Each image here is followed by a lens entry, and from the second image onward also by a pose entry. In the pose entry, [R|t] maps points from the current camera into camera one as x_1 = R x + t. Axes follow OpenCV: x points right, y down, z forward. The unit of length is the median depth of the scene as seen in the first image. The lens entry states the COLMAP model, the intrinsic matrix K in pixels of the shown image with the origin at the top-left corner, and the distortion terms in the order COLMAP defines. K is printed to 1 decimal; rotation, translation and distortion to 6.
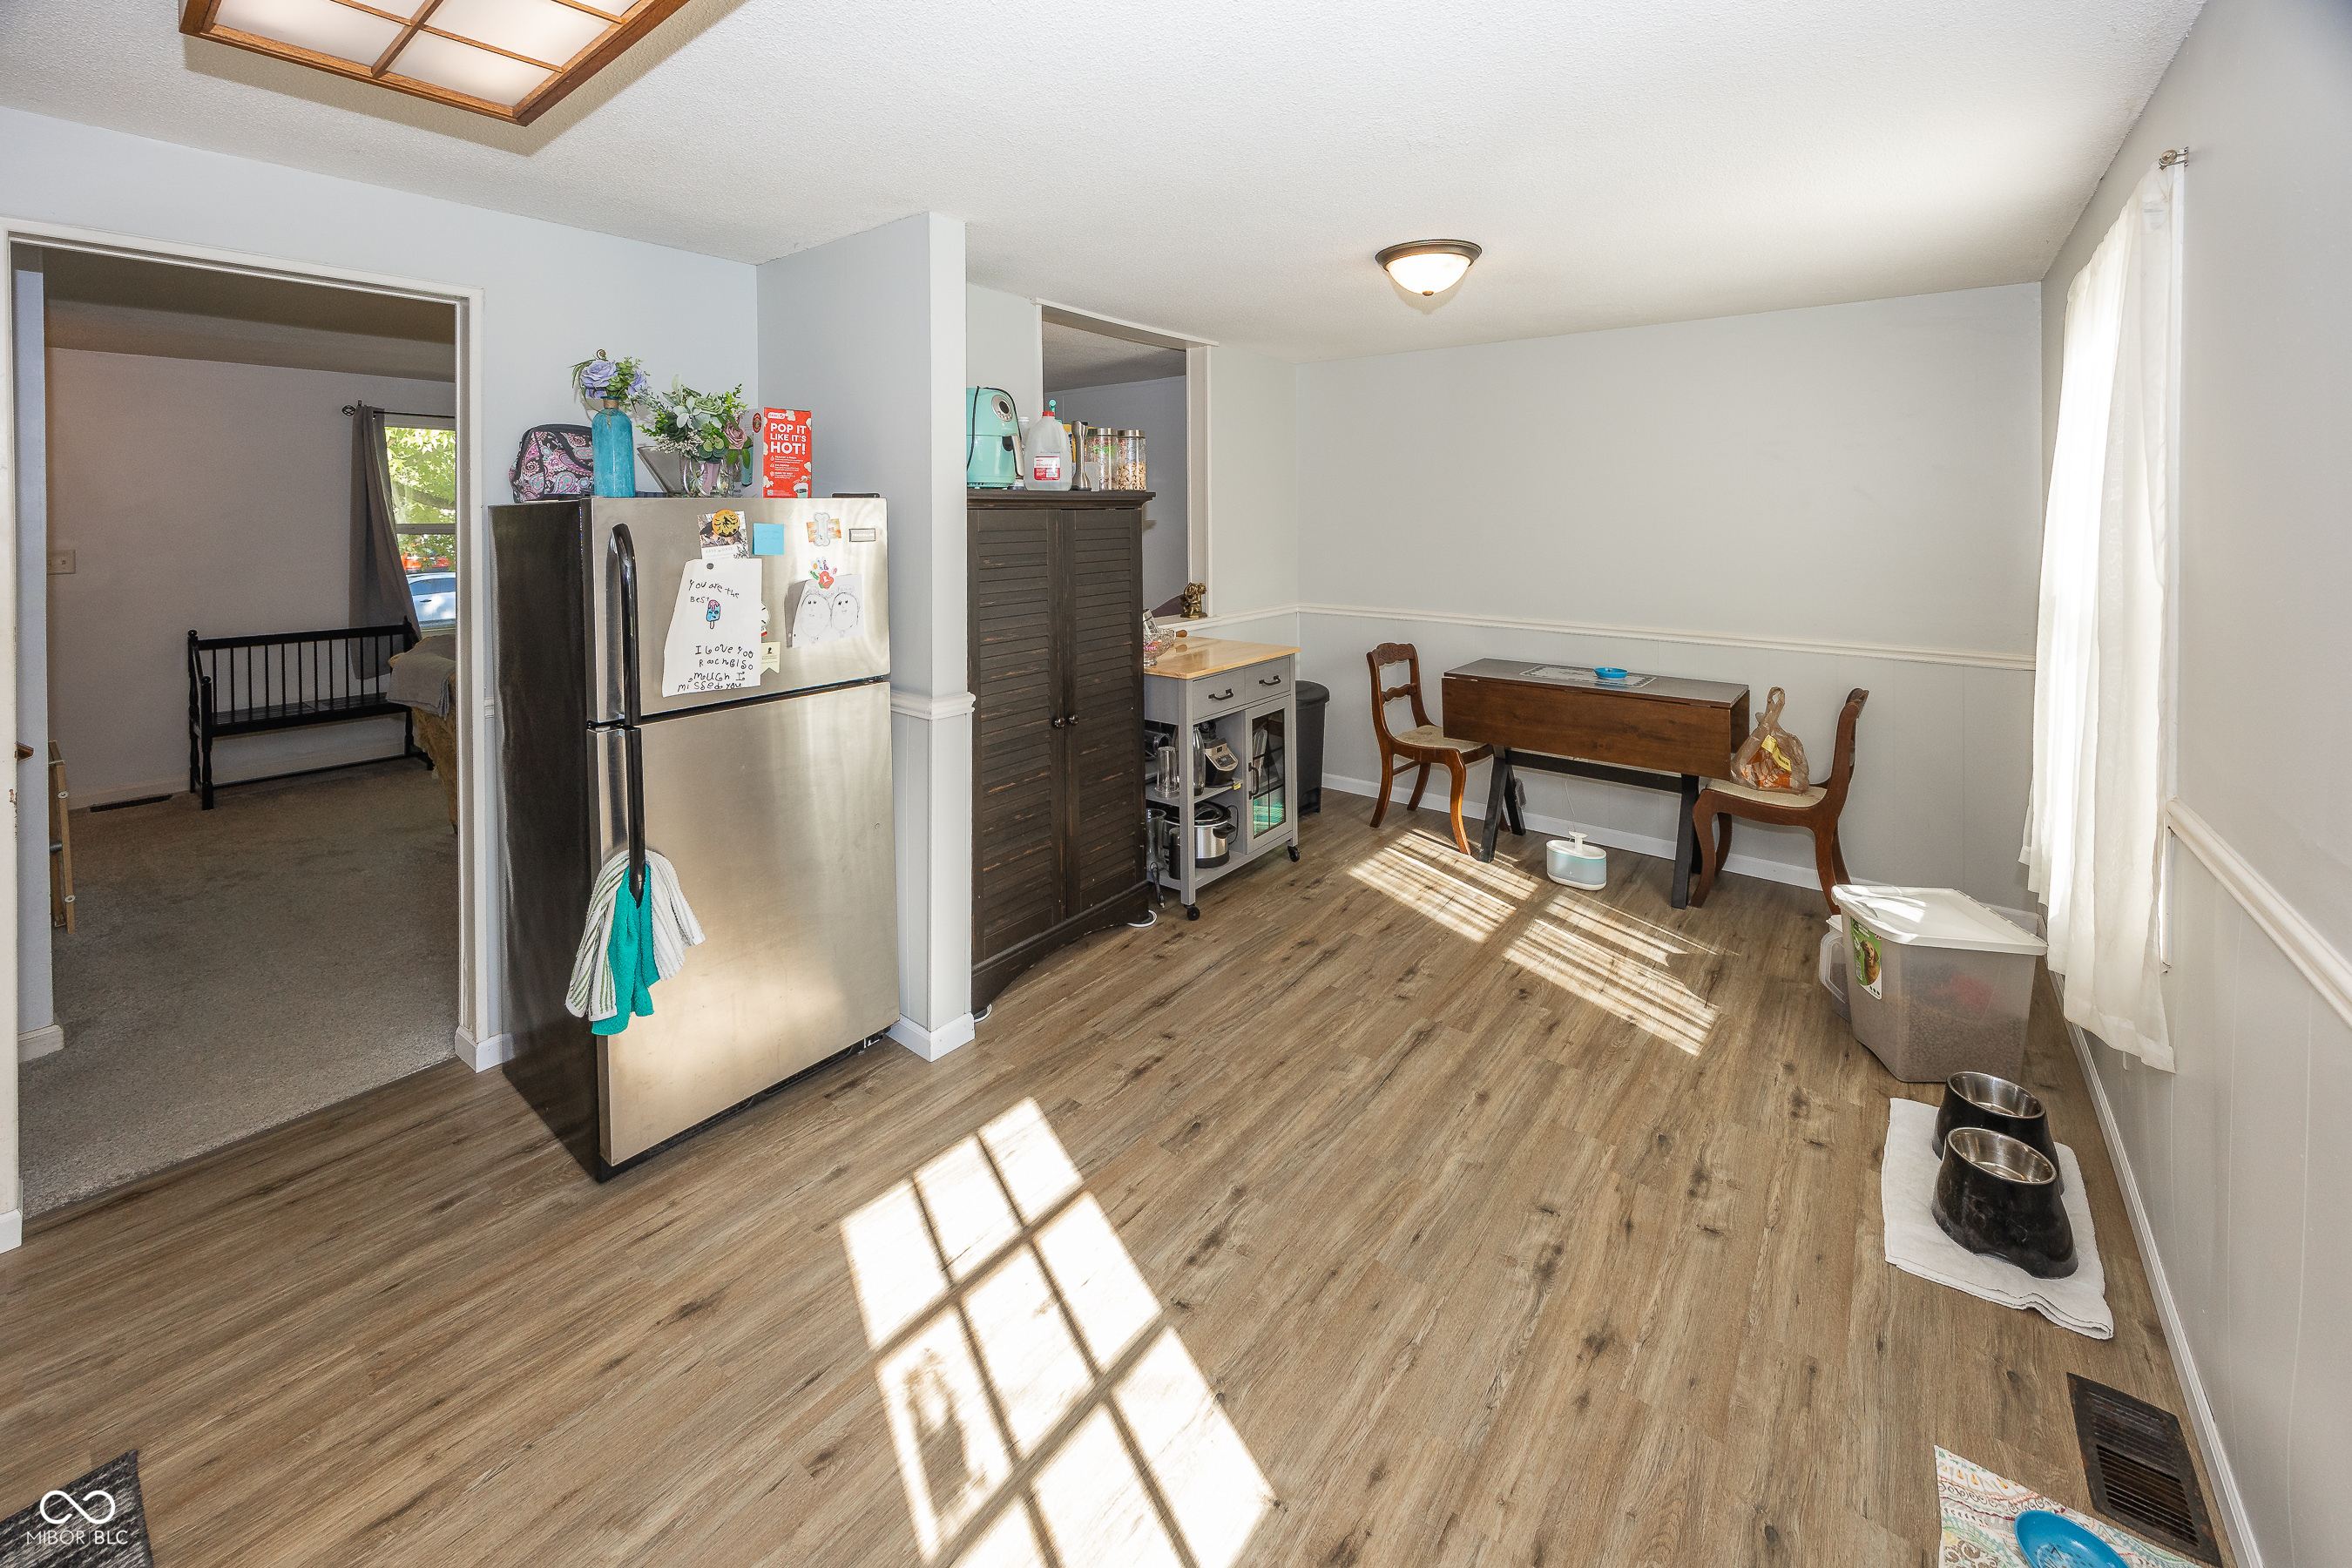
lens RADIAL K [[946.8, 0, 1188.1], [0, 946.8, 528.8], [0, 0, 1]] dist [-0.002000, 0.000282]
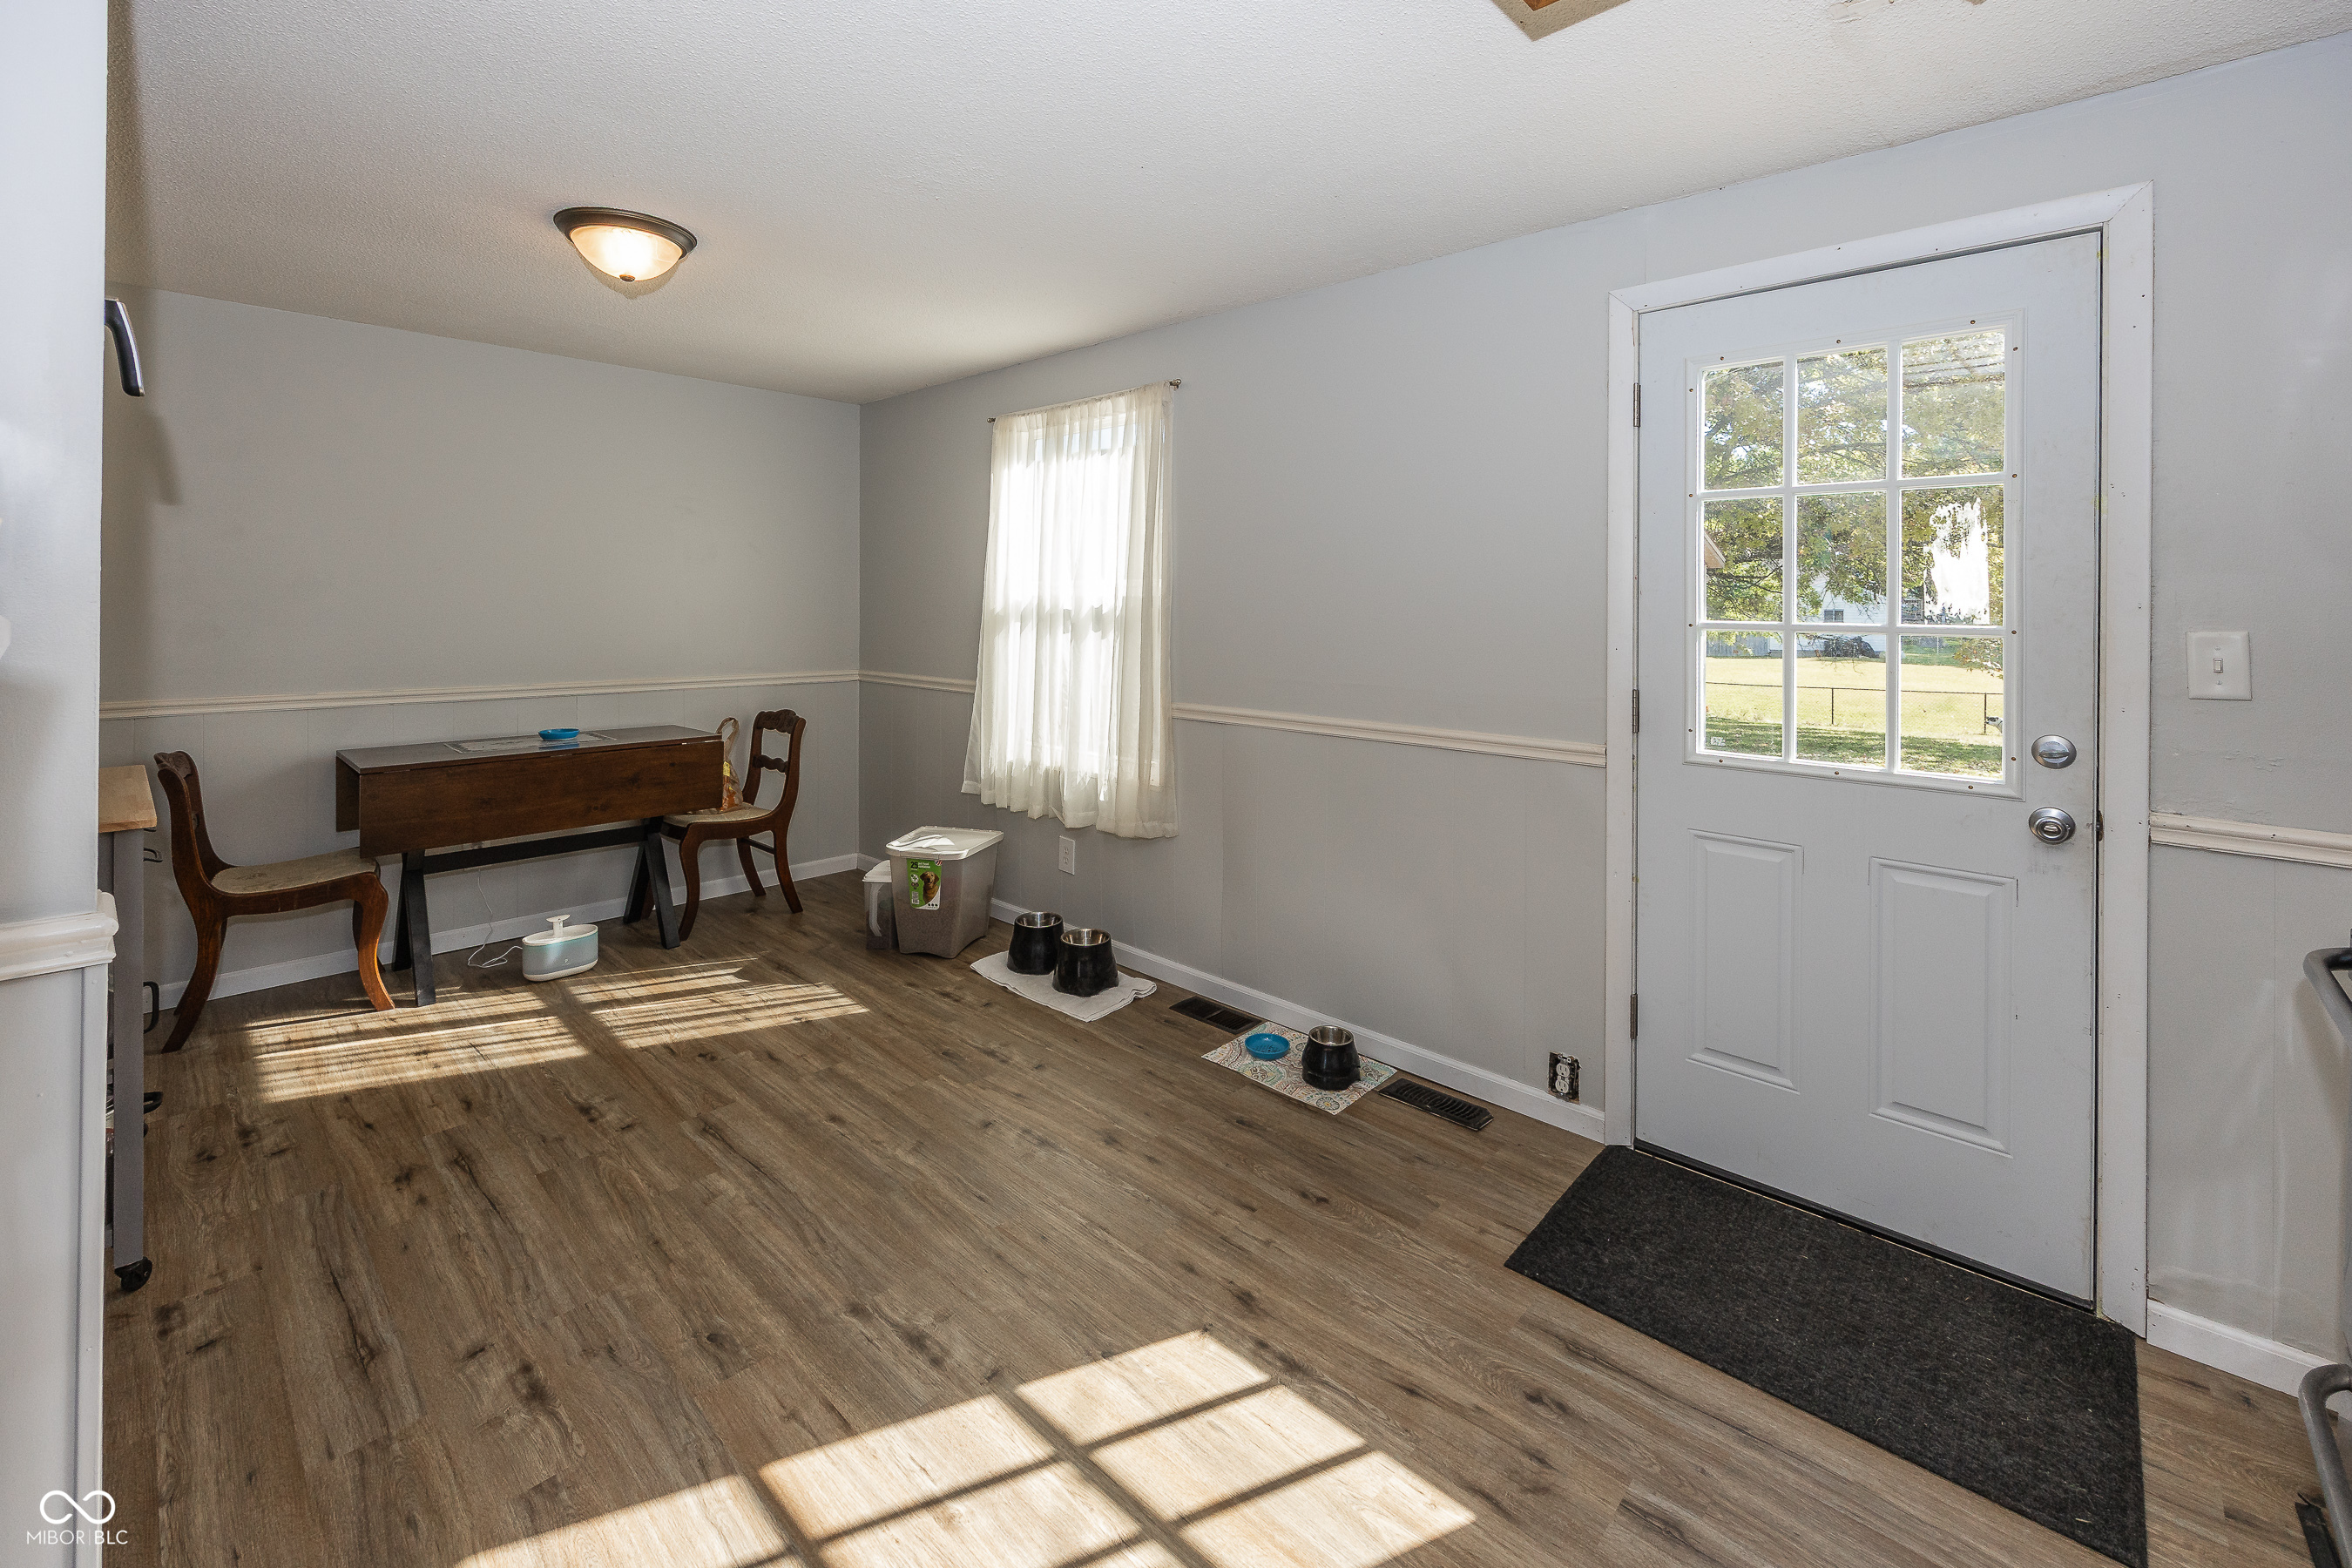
lens RADIAL K [[960.3, 0, 1186.2], [0, 960.3, 600.6], [0, 0, 1]] dist [-0.000007, -0.000642]
pose [[0.090804, 0.005965, 0.995851, -0.465020], [0.006607, 0.999956, -0.006592, 0.041558], [-0.995847, 0.007178, 0.090761, 0.368564]]
